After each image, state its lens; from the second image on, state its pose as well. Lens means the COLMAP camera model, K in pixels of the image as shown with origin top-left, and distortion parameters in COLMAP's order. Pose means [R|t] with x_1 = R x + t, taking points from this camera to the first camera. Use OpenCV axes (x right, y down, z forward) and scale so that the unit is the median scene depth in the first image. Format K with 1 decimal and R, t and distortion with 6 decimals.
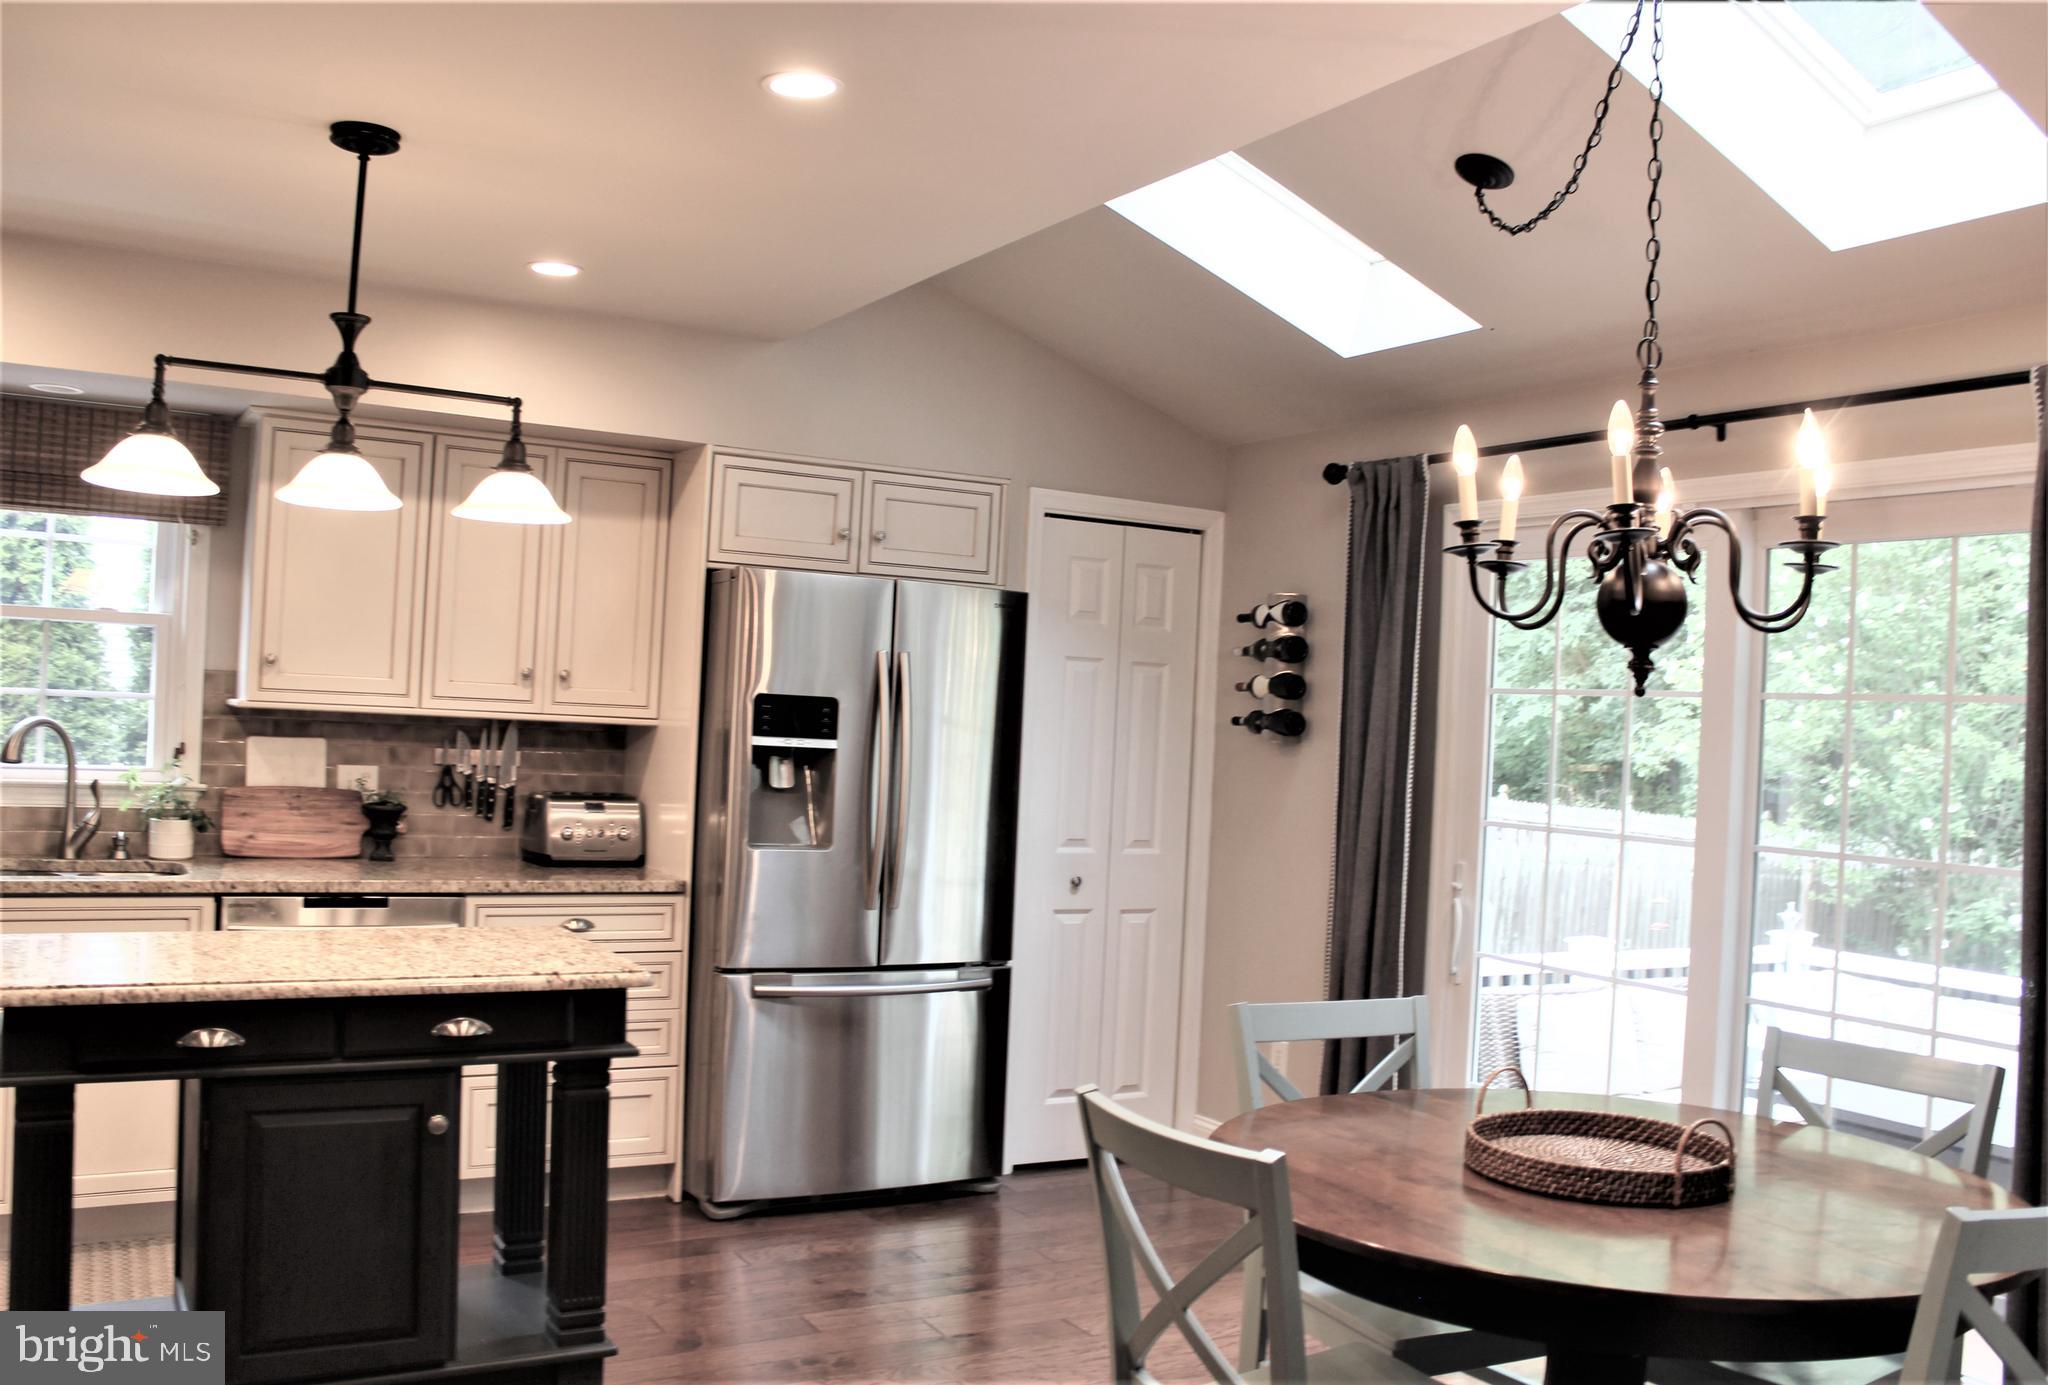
lens RADIAL K [[1768.7, 0, 1002.5], [0, 1768.7, 702.1], [0, 0, 1]] dist [-0.091337, 0.036802]
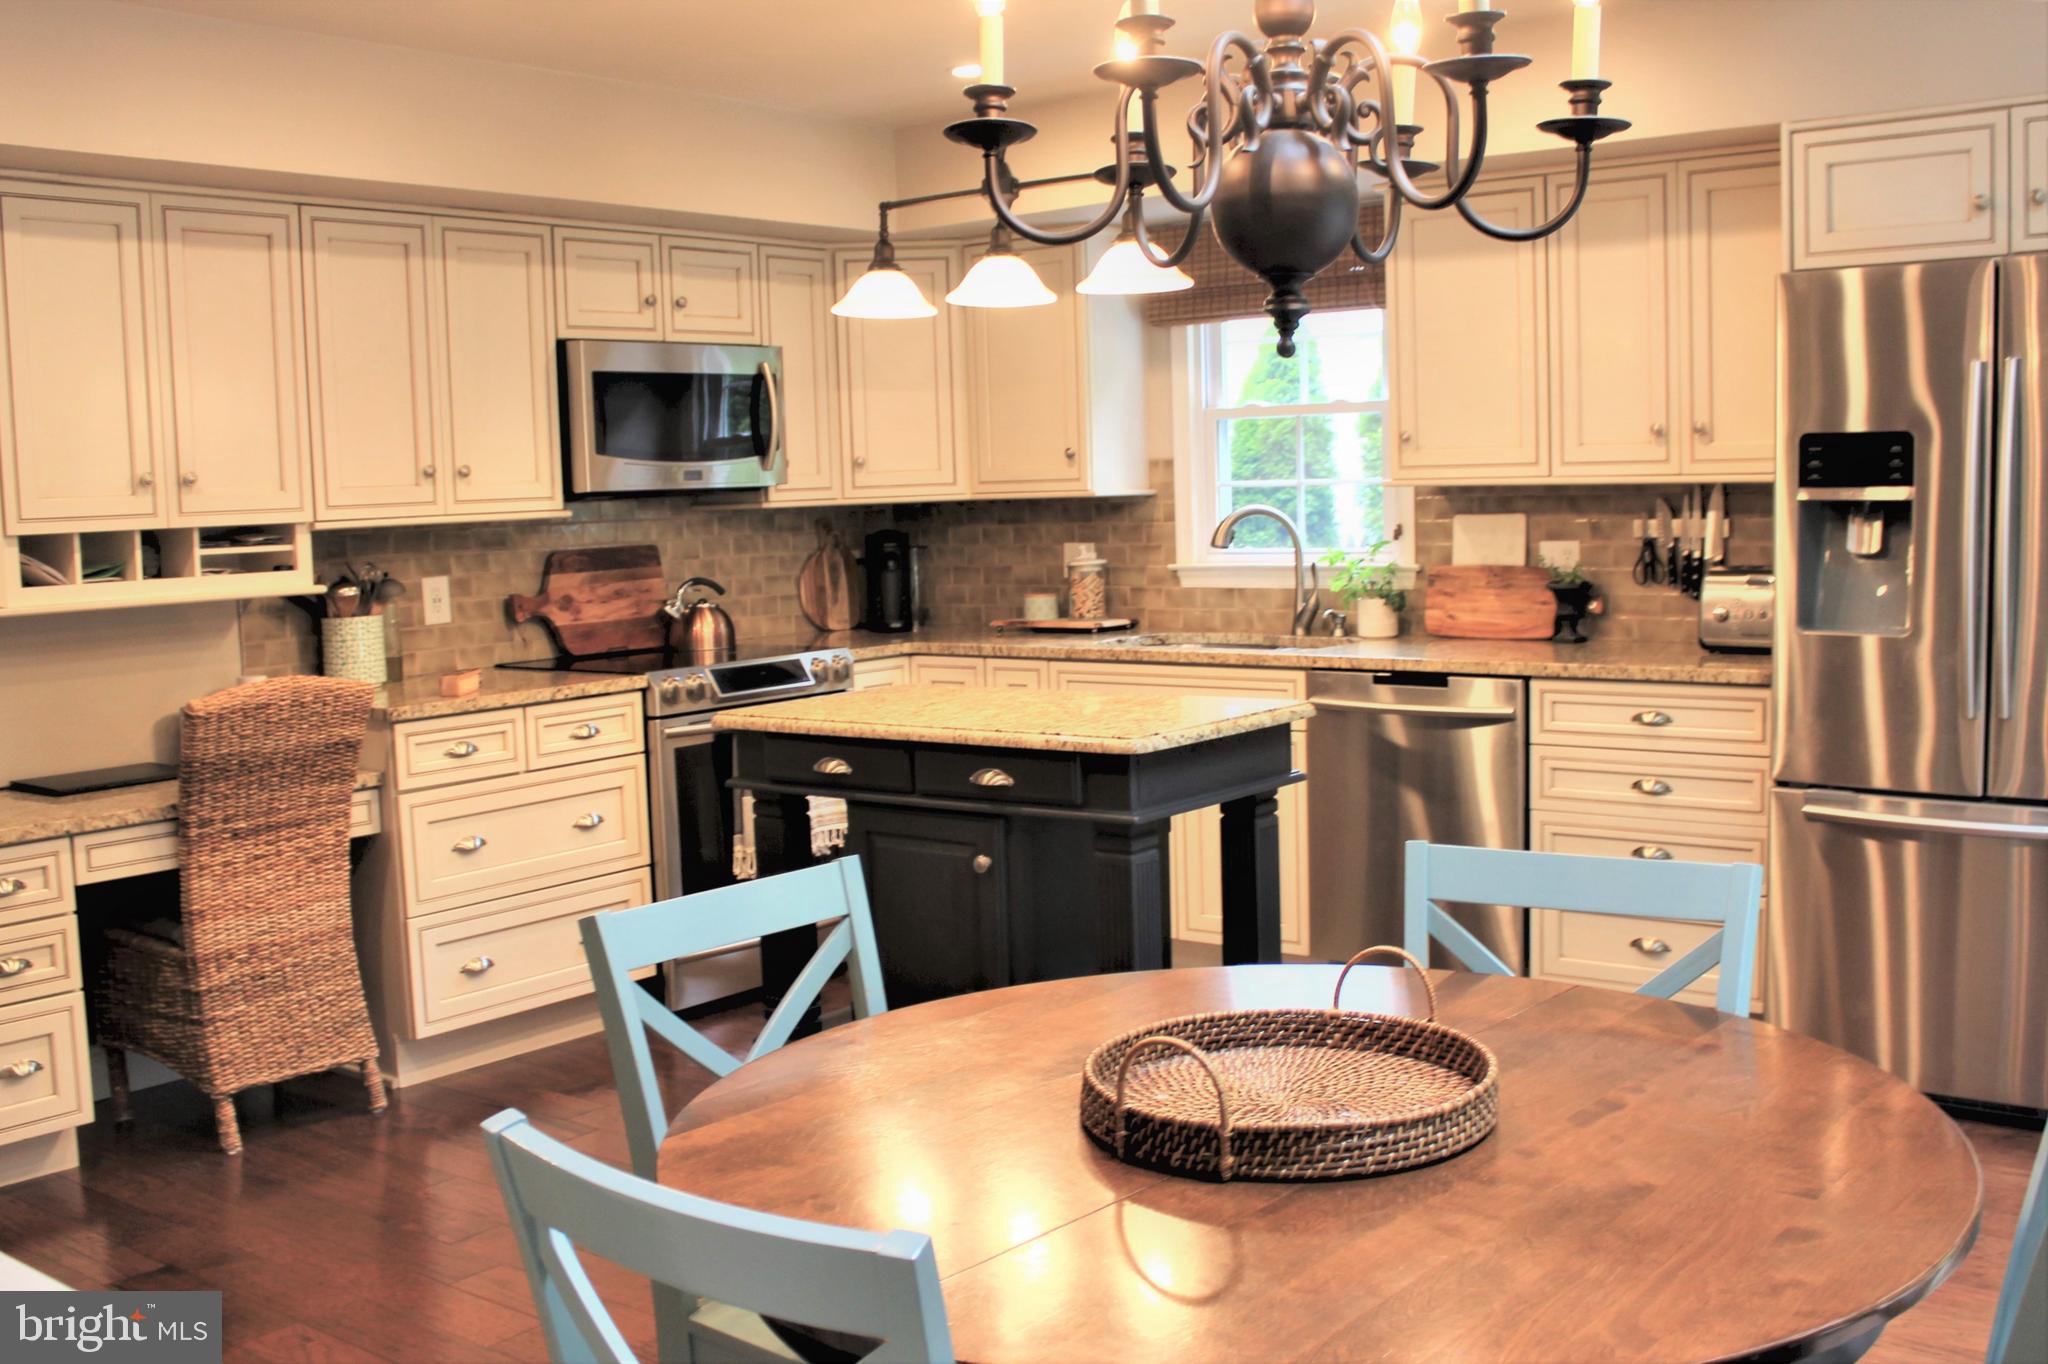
lens RADIAL K [[2054.3, 0, 1031.8], [0, 2054.3, 679.9], [0, 0, 1]] dist [-0.088557, 0.000000]
pose [[0.390252, 0.032937, -0.920119, 0.546964], [0.056205, 0.996644, 0.059514, 0.030321], [0.918991, -0.074941, 0.387091, 0.323838]]
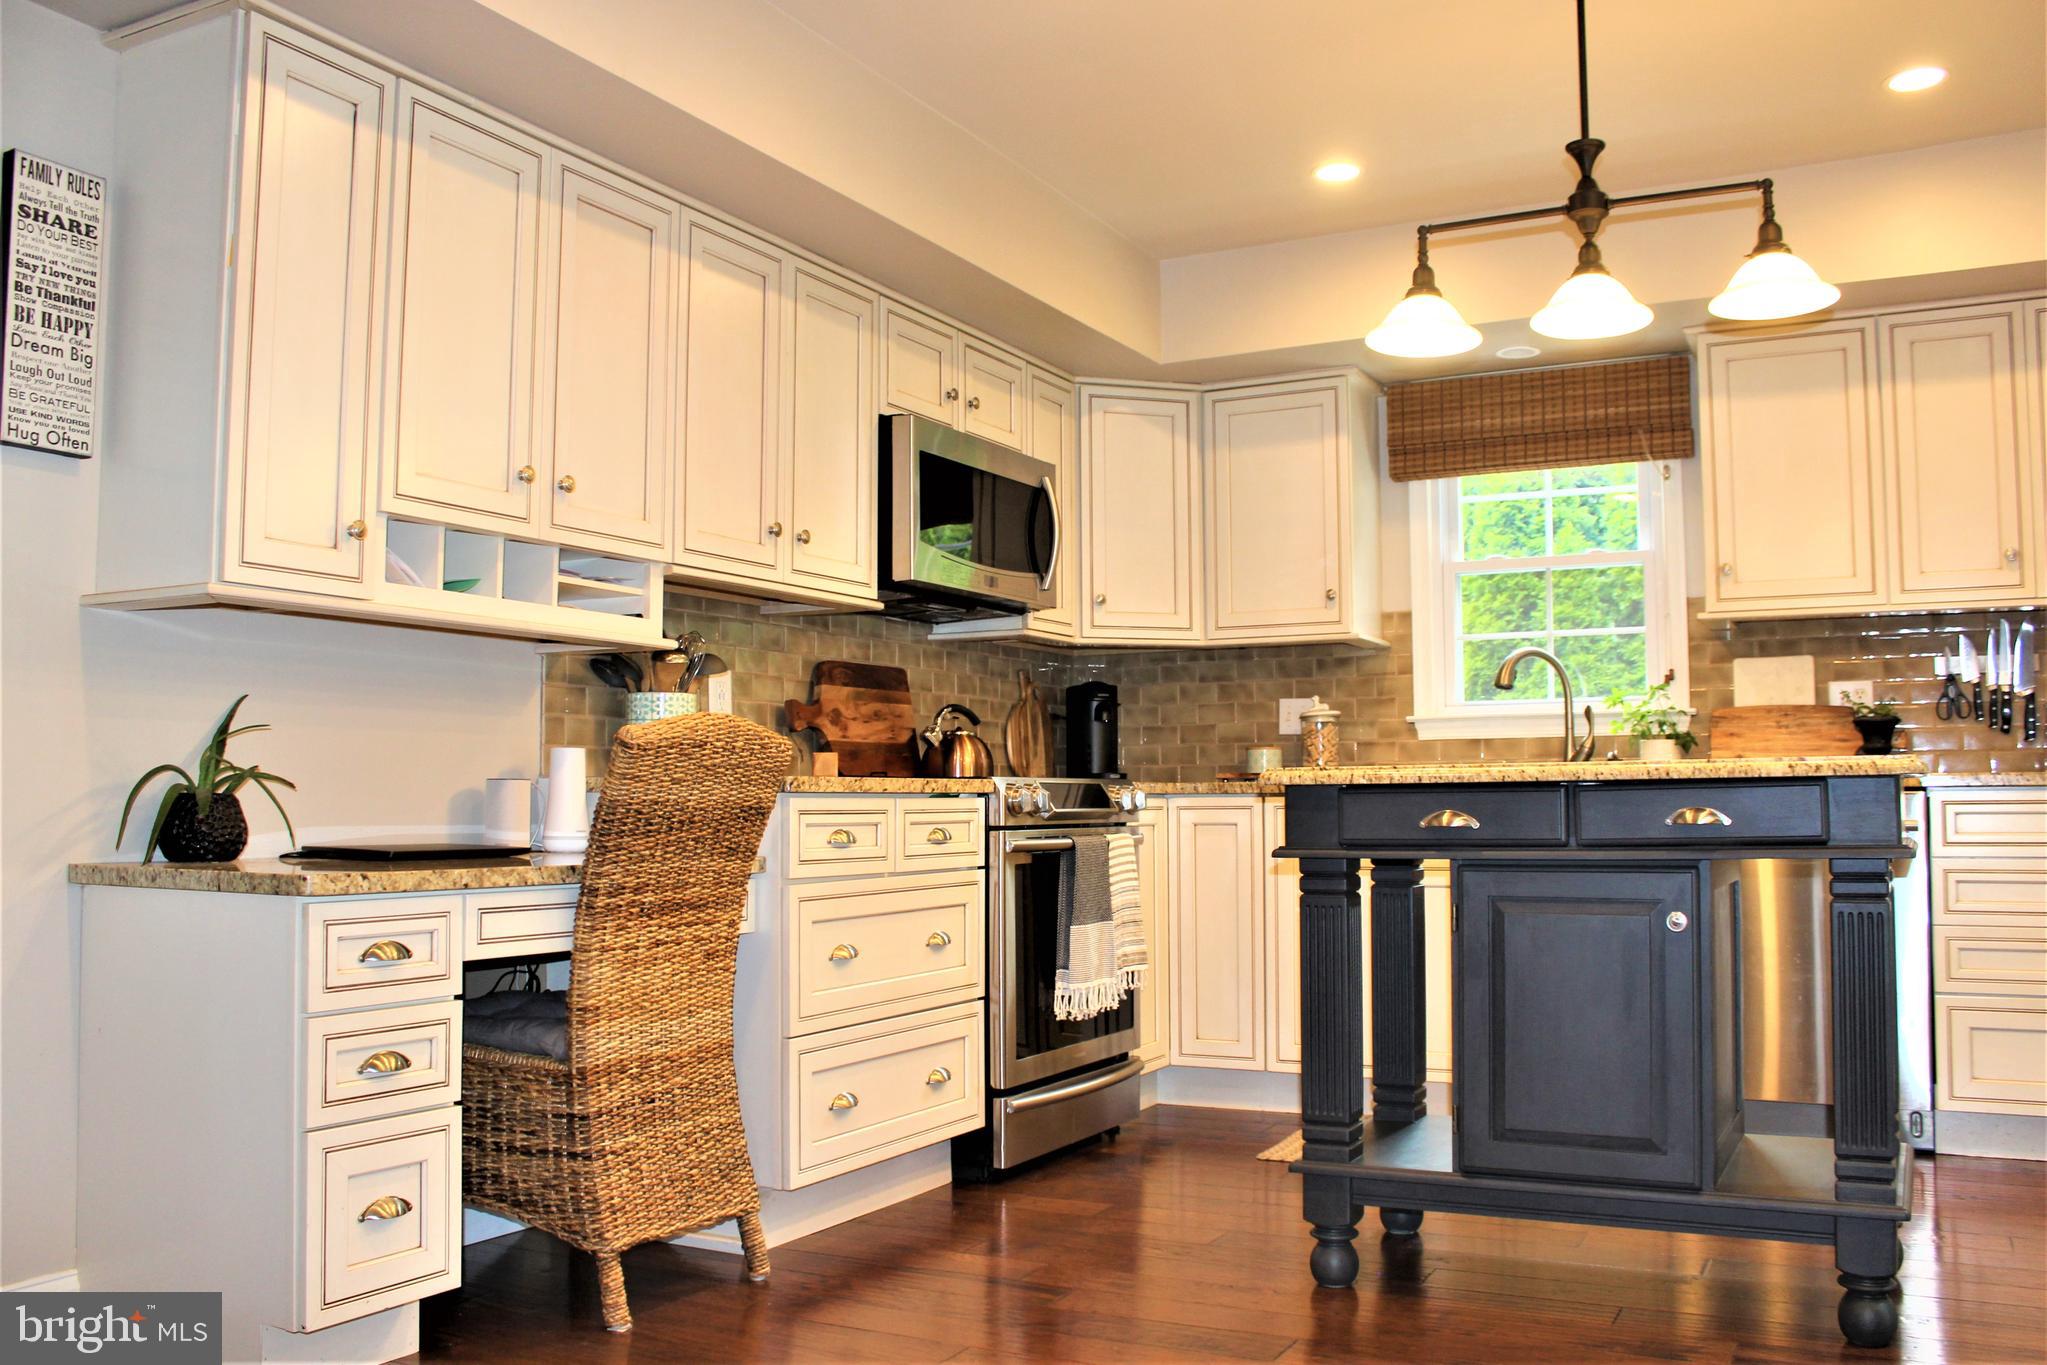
lens RADIAL K [[1747.8, 0, 1023.6], [0, 1747.8, 684.5], [0, 0, 1]] dist [-0.136104, 0.092231]
pose [[0.545566, -0.104480, -0.831529, 0.161293], [0.034883, 0.994170, -0.102029, 0.121090], [0.837341, 0.026658, 0.546030, 0.121126]]
